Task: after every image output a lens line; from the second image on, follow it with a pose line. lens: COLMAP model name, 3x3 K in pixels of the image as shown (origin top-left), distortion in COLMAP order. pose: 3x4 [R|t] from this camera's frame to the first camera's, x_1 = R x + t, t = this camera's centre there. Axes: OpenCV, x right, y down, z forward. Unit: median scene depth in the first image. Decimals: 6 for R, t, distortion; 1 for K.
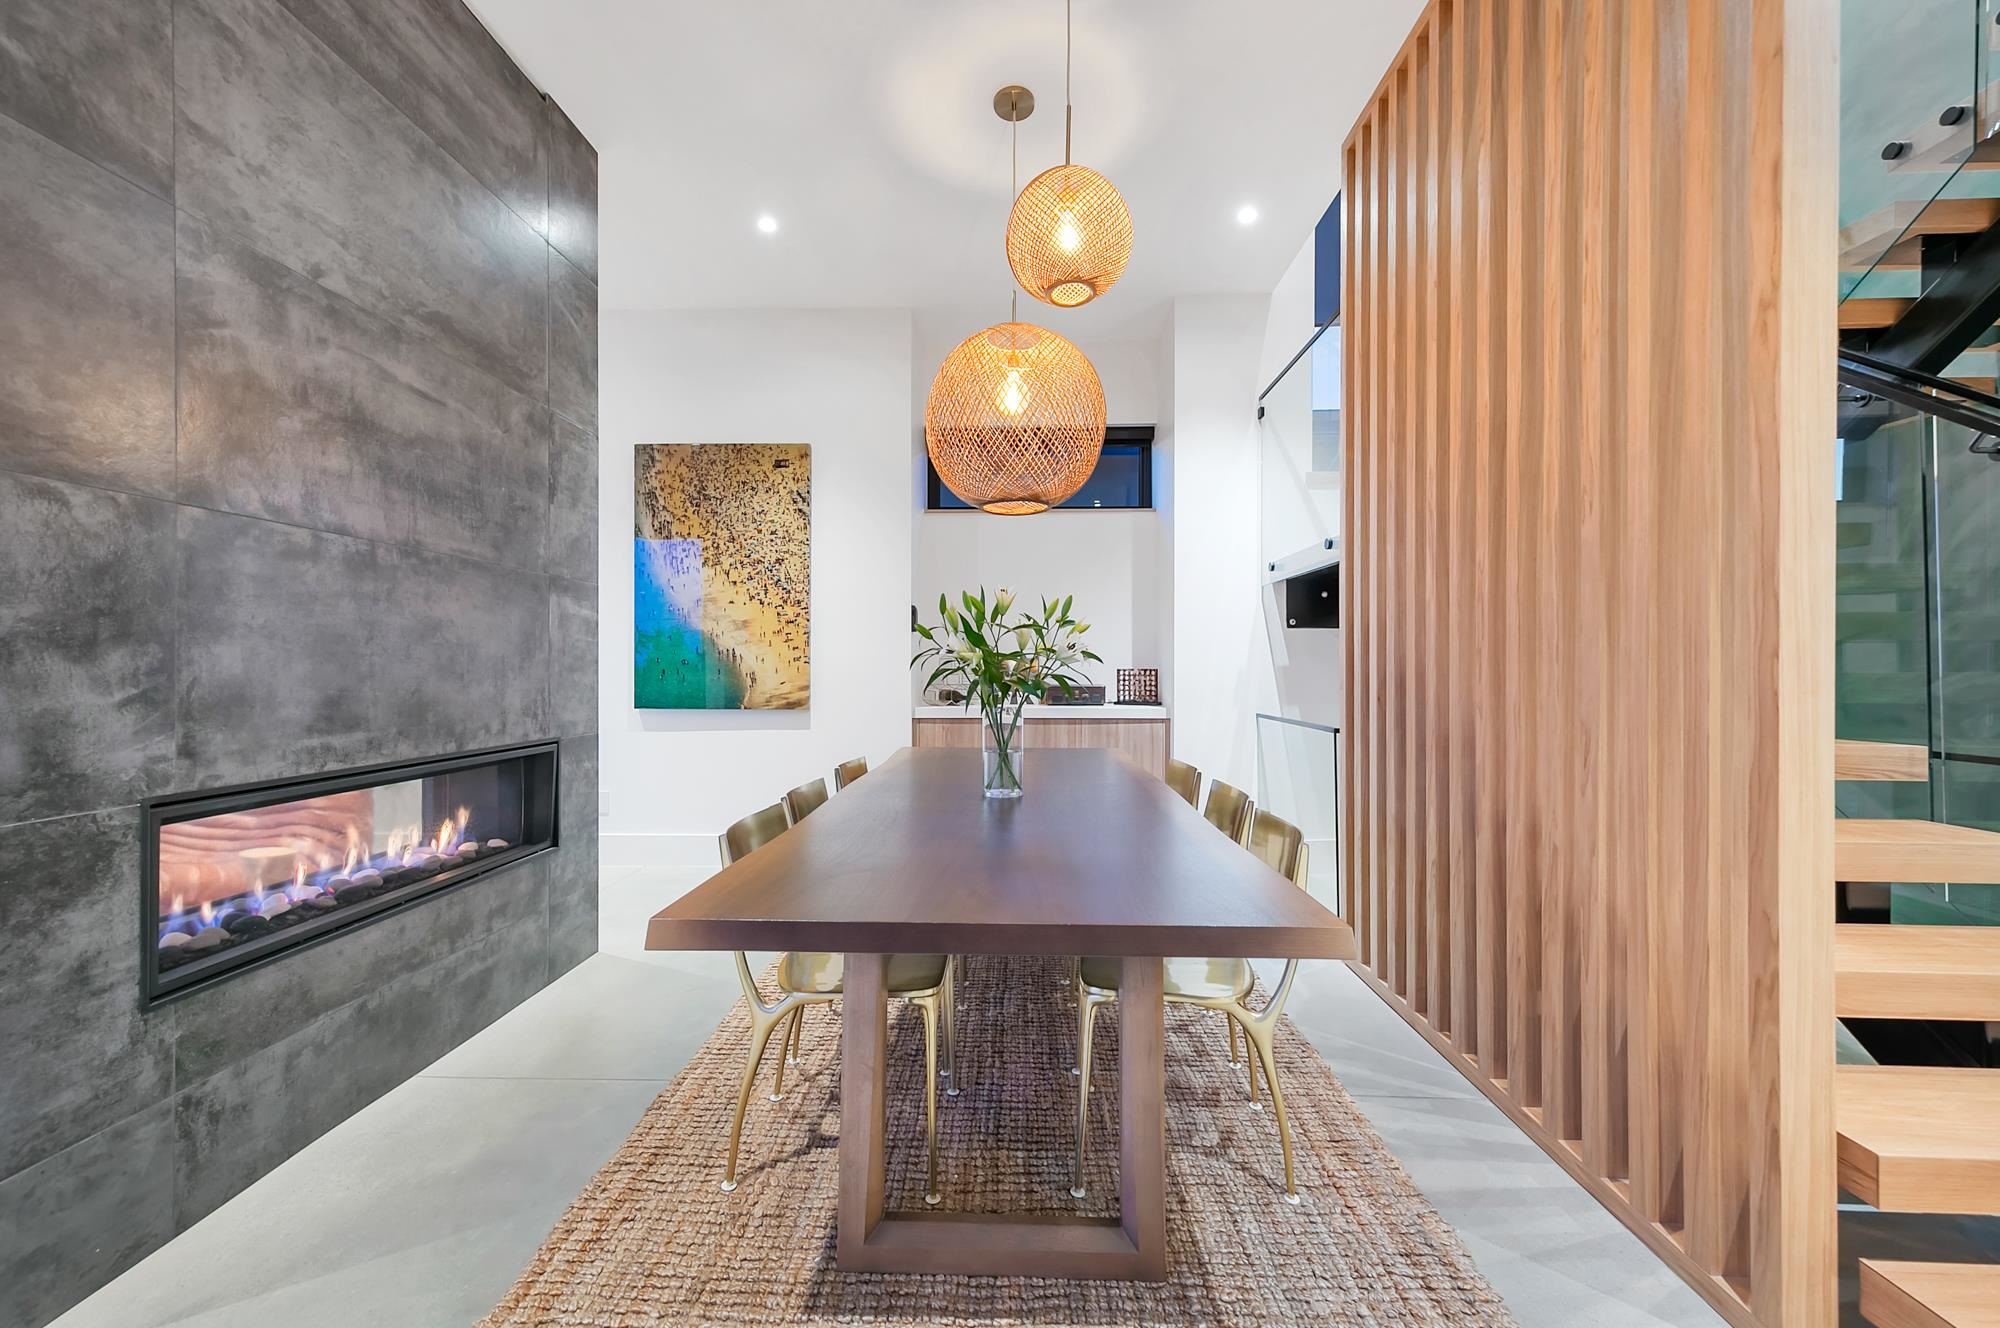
lens RADIAL K [[762.8, 0, 1027.4], [0, 762.8, 666.7], [0, 0, 1]] dist [0.007677, -0.000602]
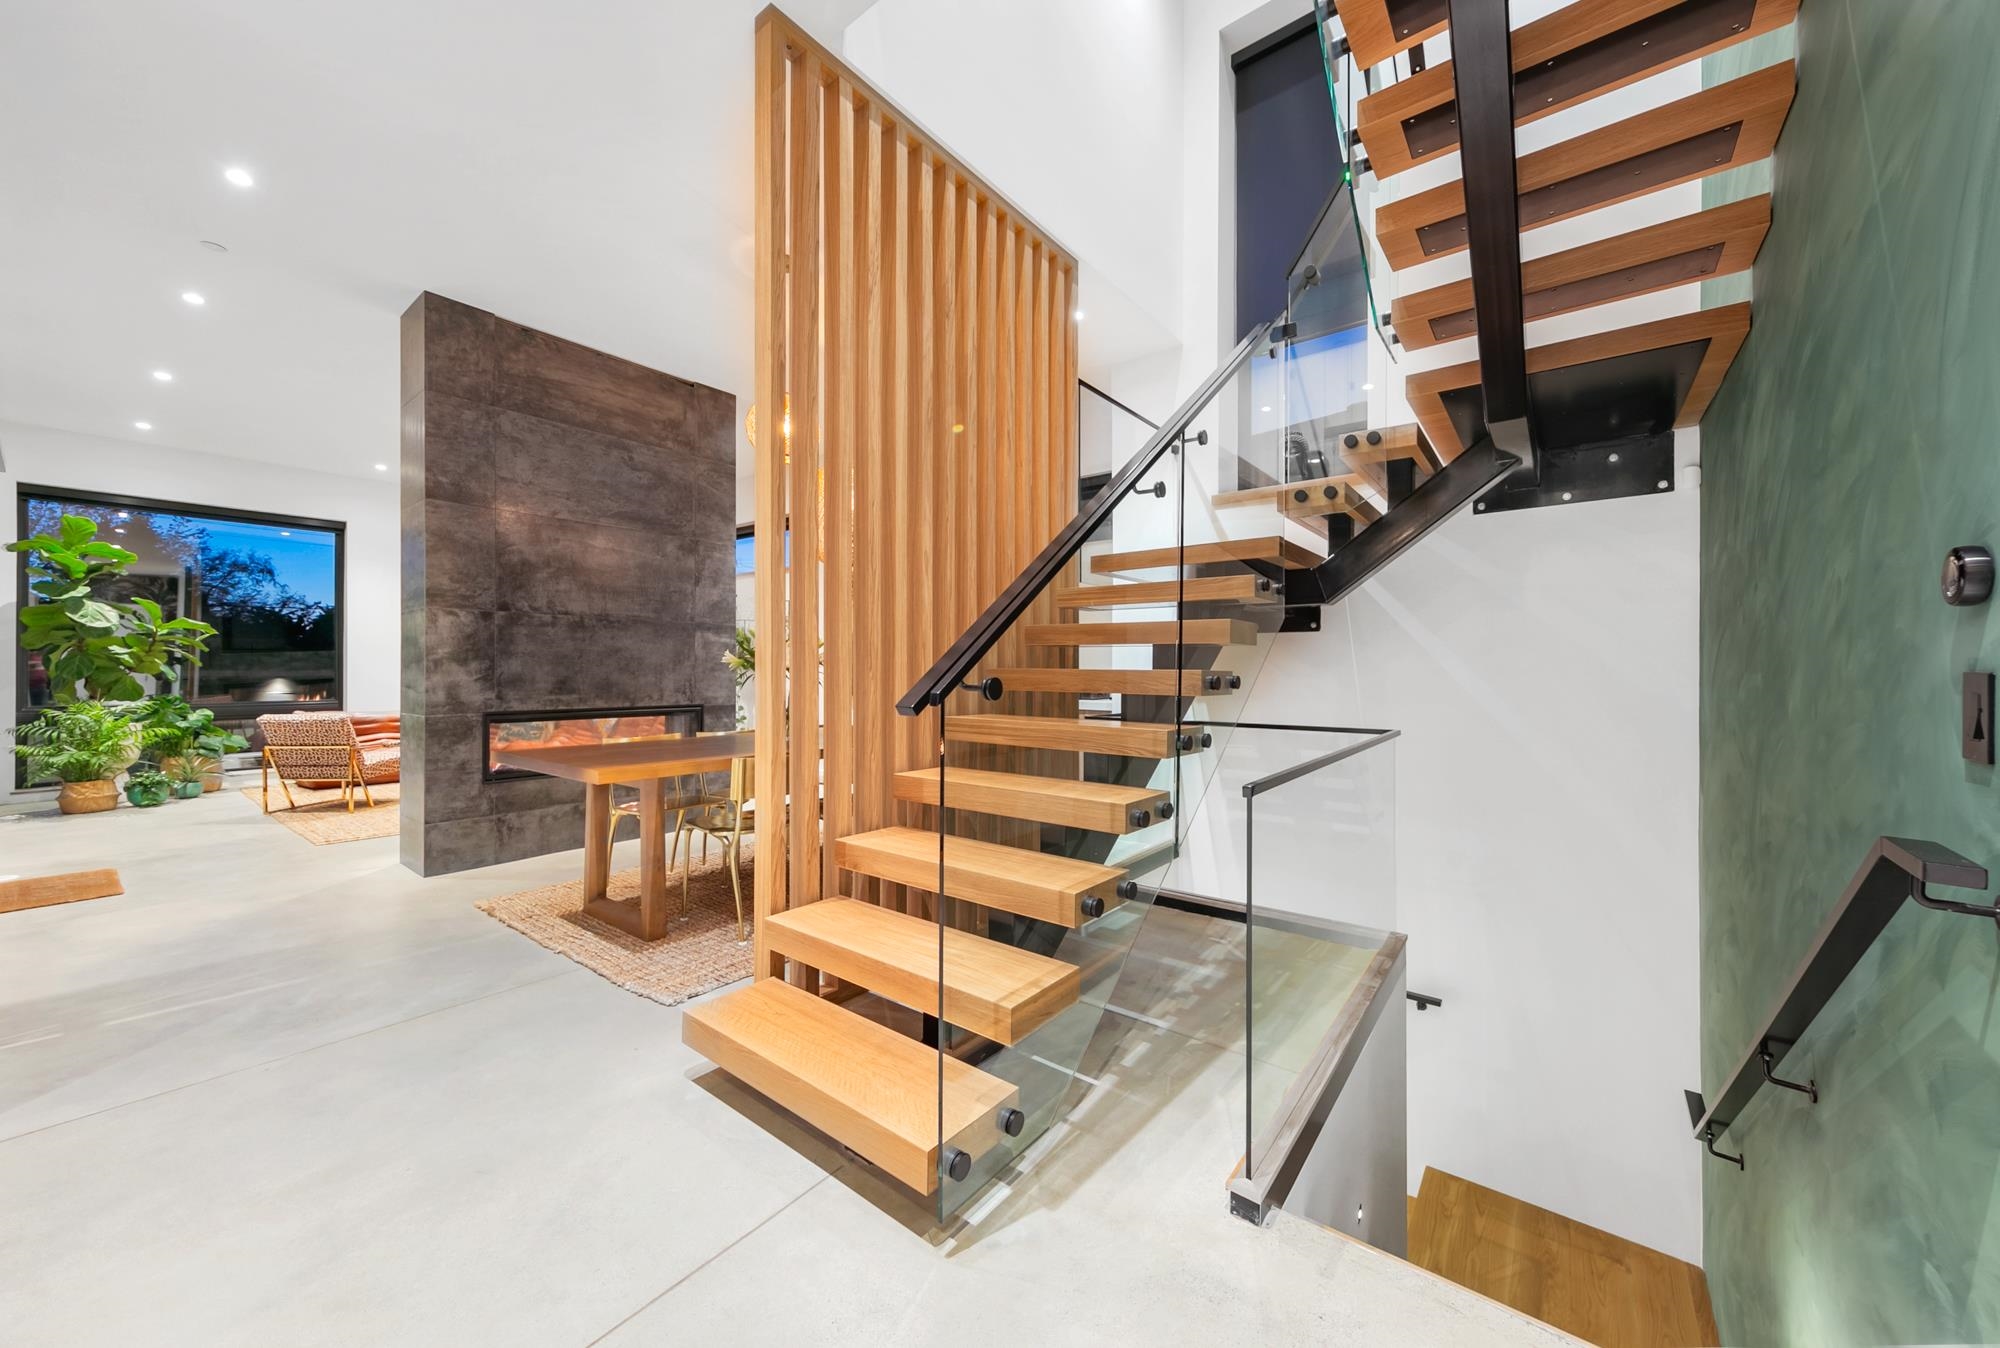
lens RADIAL K [[722.4, 0, 1030.7], [0, 722.4, 669.3], [0, 0, 1]] dist [0.004880, -0.000771]
pose [[0.818538, -0.001718, -0.574449, 1.683839], [0.000019, 0.999996, -0.002964, 0.011556], [0.574452, 0.002415, 0.818535, -0.057201]]
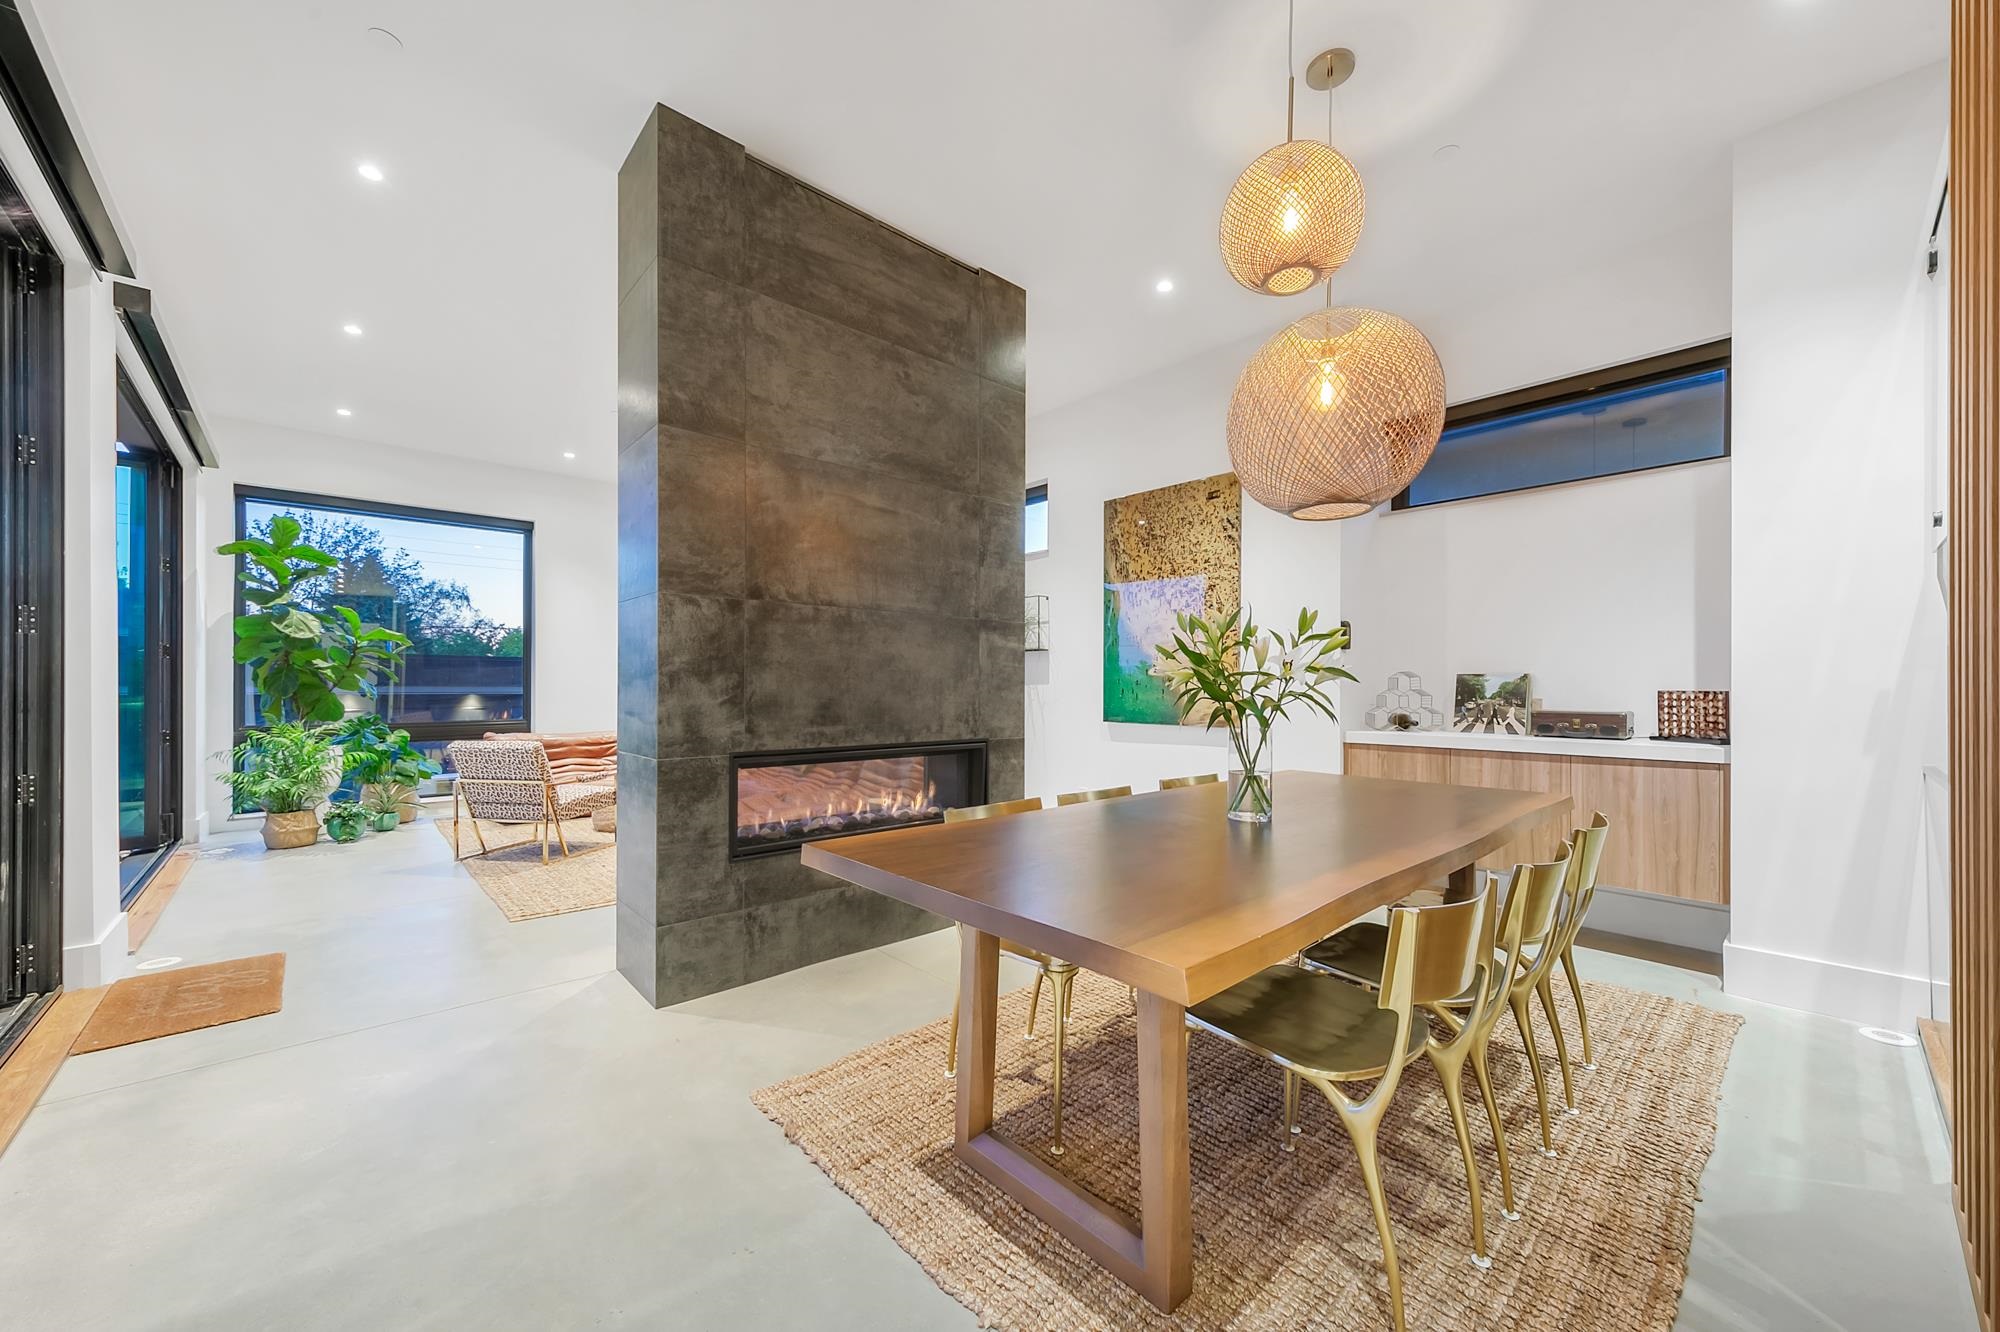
lens RADIAL K [[762.8, 0, 992.4], [0, 762.8, 685.2], [0, 0, 1]] dist [0.007677, -0.000602]
pose [[0.682958, -0.001224, -0.730457, 0.552286], [-0.002461, 0.999989, -0.003977, 0.005342], [0.730454, 0.004514, 0.682947, 0.126419]]
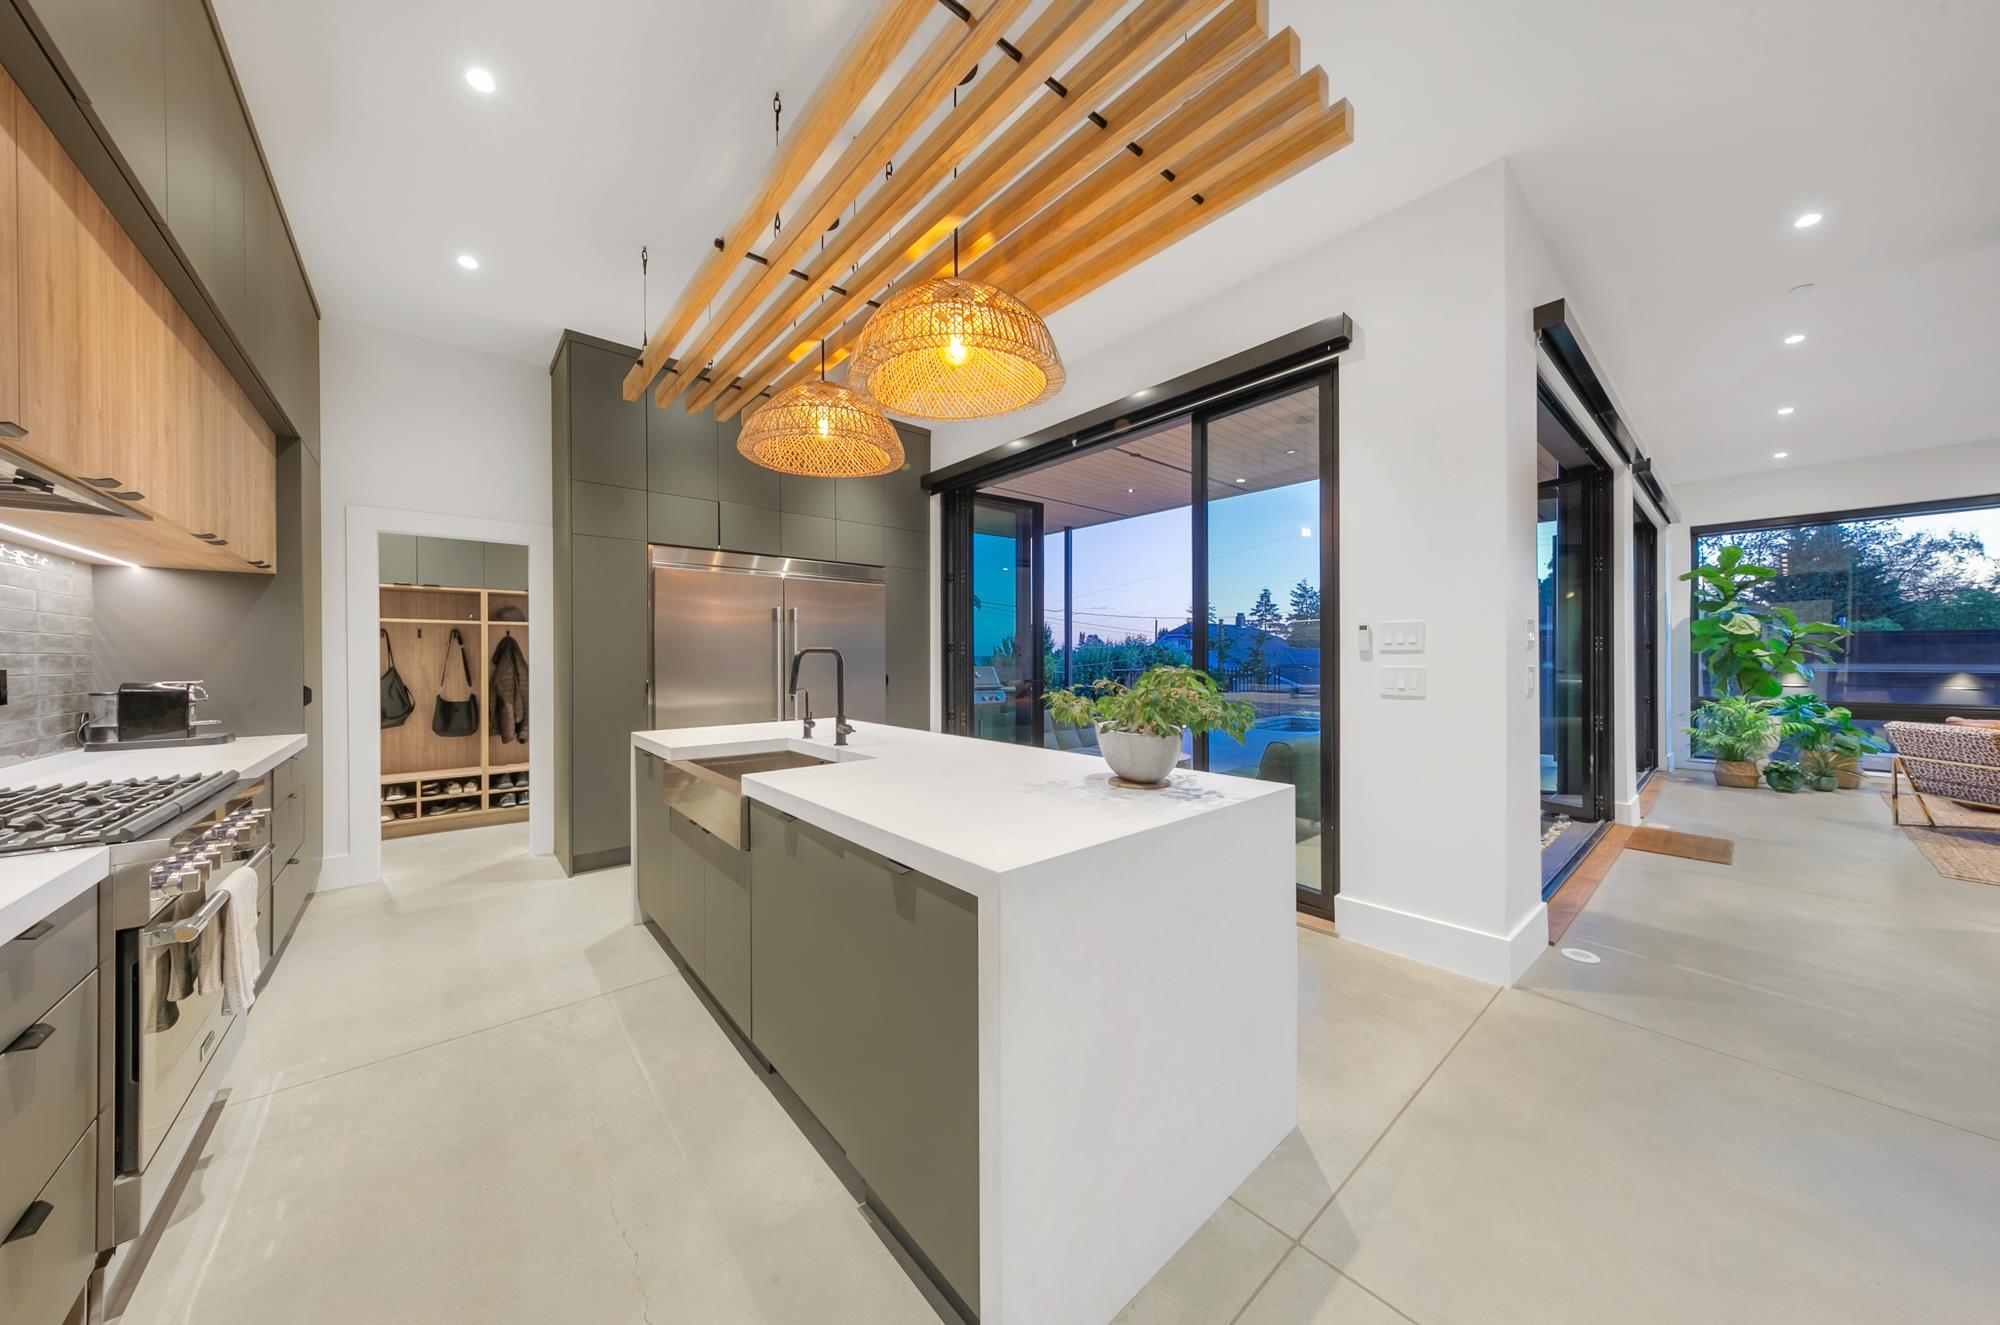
lens RADIAL K [[646.9, 0, 993.0], [0, 646.9, 655.9], [0, 0, 1]] dist [0.001228, -0.000220]
pose [[-0.744807, -0.001312, -0.667279, 1.749593], [-0.001364, 0.999999, -0.000445, -0.062907], [0.667279, 0.000579, -0.744808, 0.104540]]
